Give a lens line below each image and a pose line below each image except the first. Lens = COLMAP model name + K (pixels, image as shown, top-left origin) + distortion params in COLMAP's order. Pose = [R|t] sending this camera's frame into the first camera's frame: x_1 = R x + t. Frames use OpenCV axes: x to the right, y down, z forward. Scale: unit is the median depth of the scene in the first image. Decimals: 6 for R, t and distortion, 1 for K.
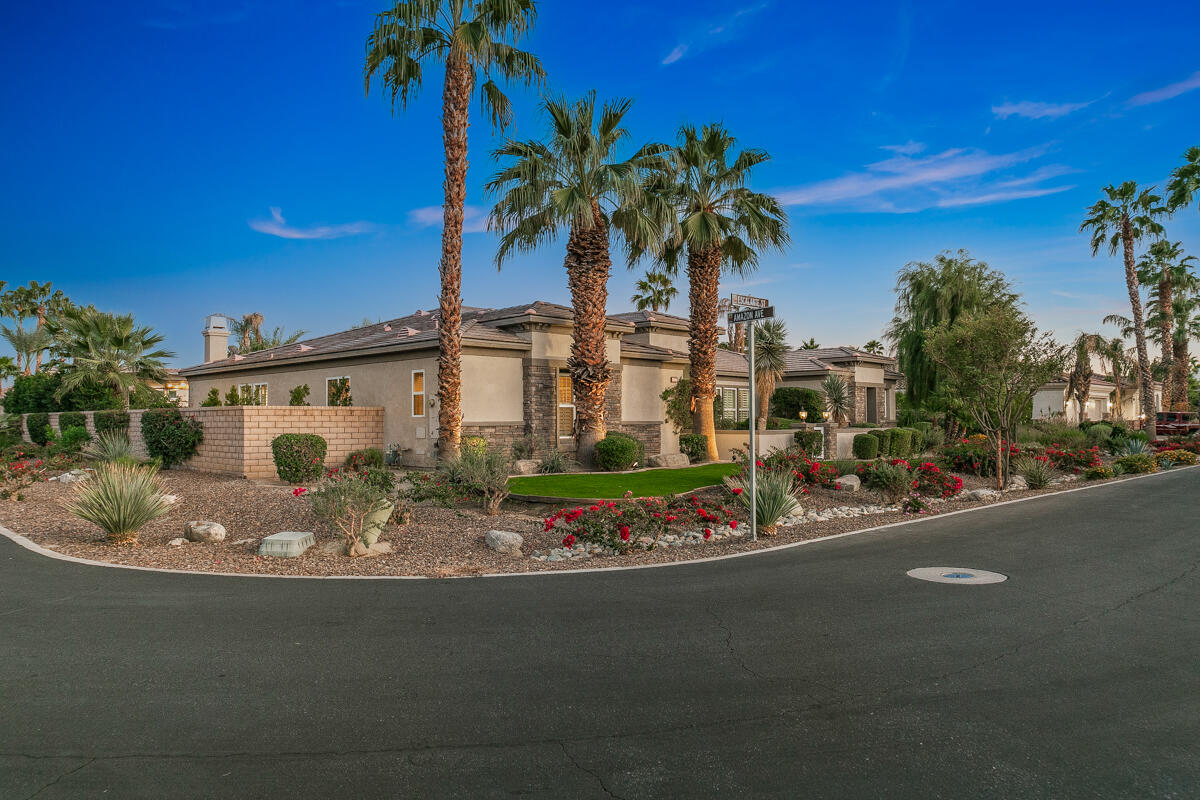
lens RADIAL K [[829.1, 0, 600.0], [0, 829.1, 400.0], [0, 0, 1]] dist [0.000414, 0.000719]
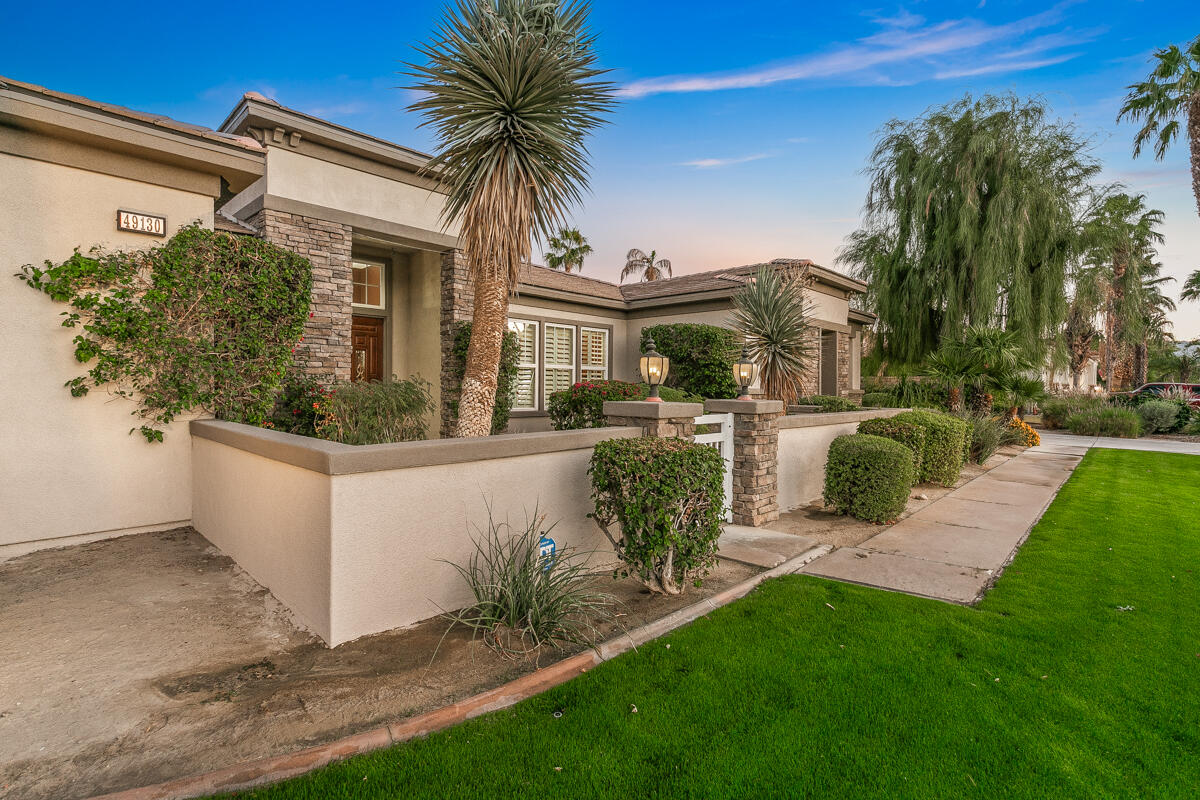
lens RADIAL K [[535.6, 0, 596.1], [0, 535.6, 393.6], [0, 0, 1]] dist [-0.003536, -0.000843]
pose [[0.999891, 0.011090, -0.009795, 0.172364], [-0.010708, 0.999210, 0.038260, 0.014717], [0.010211, -0.038151, 0.999220, 0.627279]]
